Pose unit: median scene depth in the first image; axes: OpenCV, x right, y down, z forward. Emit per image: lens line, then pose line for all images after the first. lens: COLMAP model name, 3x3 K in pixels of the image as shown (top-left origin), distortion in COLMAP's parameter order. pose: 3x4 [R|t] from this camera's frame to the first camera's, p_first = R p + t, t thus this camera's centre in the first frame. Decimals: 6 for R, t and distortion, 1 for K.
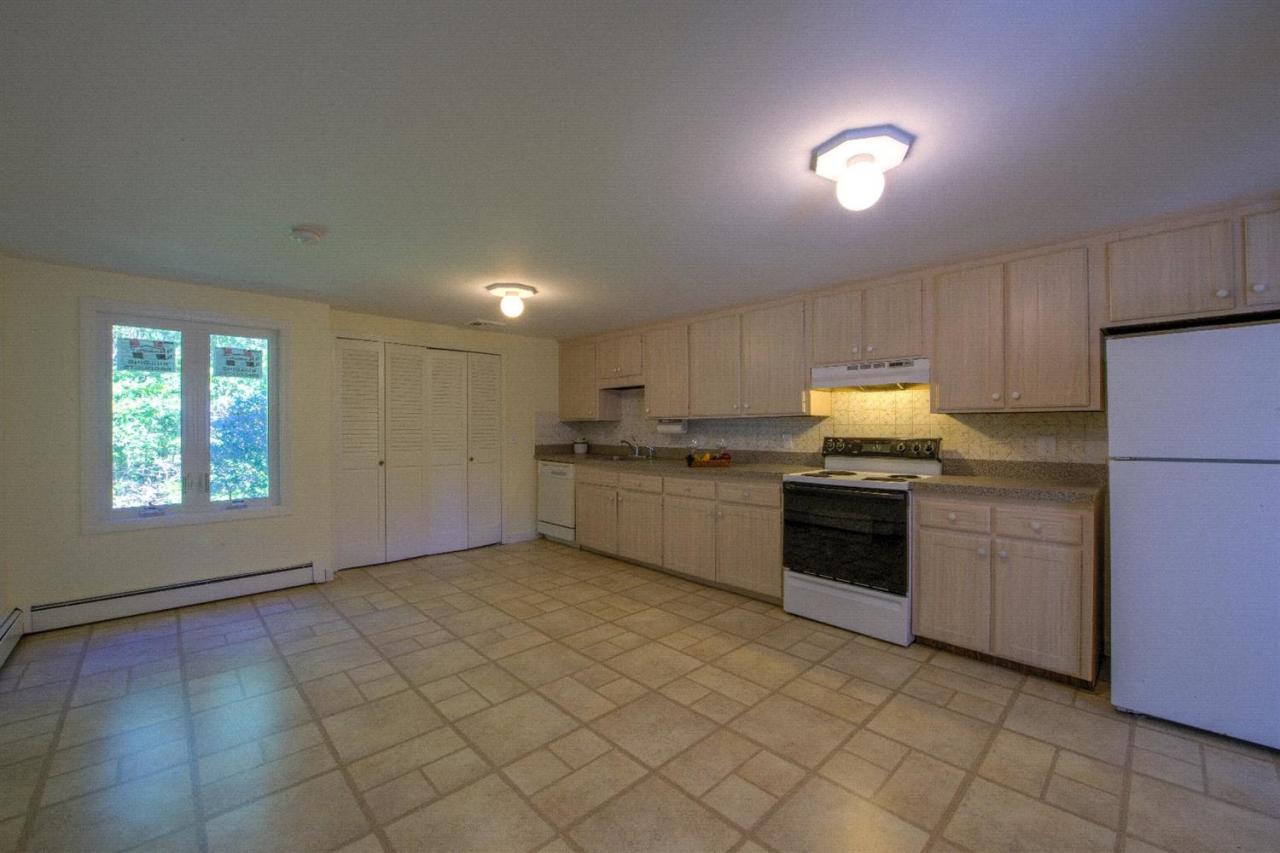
lens RADIAL K [[508.3, 0, 645.4], [0, 508.3, 428.3], [0, 0, 1]] dist [-0.018664, -0.000787]
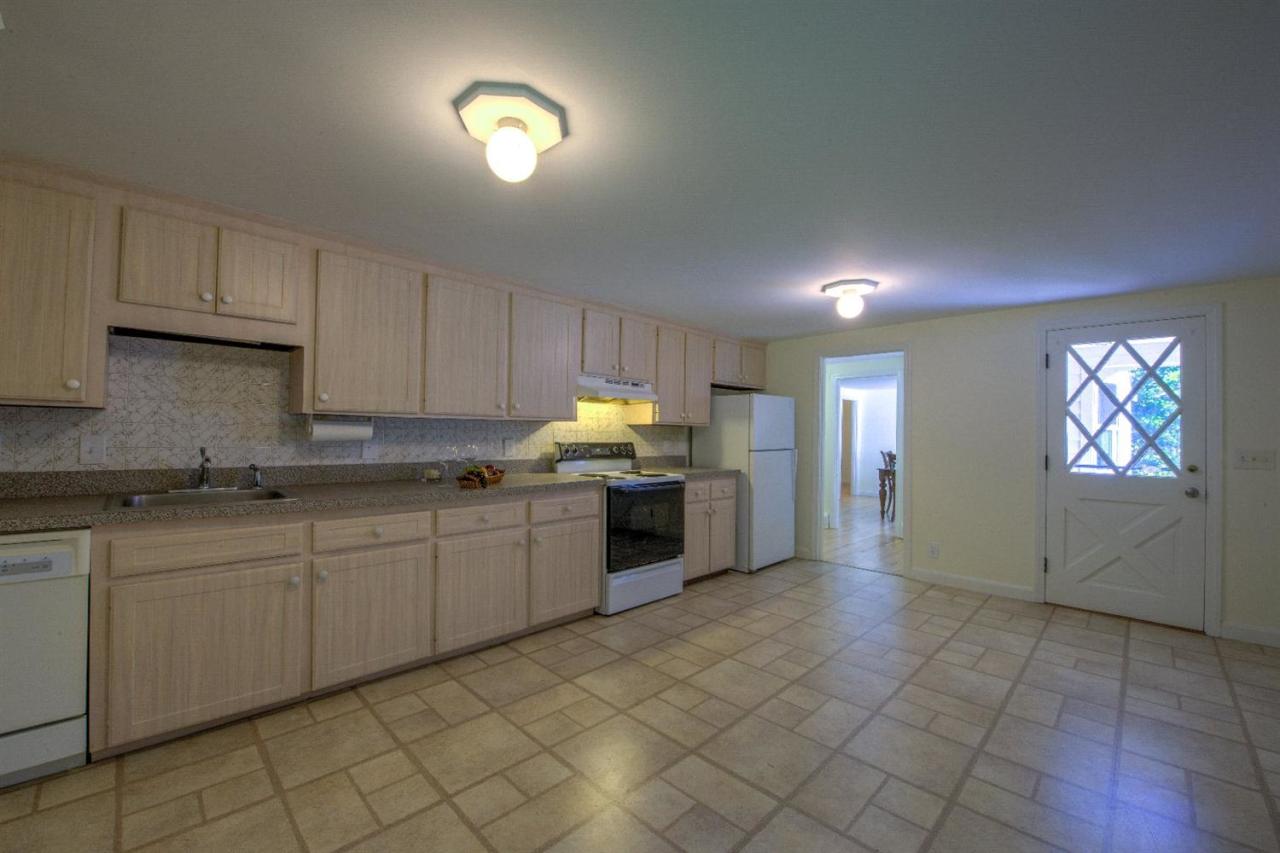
lens RADIAL K [[508.3, 0, 649.2], [0, 508.3, 430.1], [0, 0, 1]] dist [-0.018664, -0.000787]
pose [[-0.020205, 0.009585, 0.999750, -0.761958], [-0.013968, 0.999854, -0.009868, -0.000289], [-0.999698, -0.014163, -0.020068, 0.966381]]
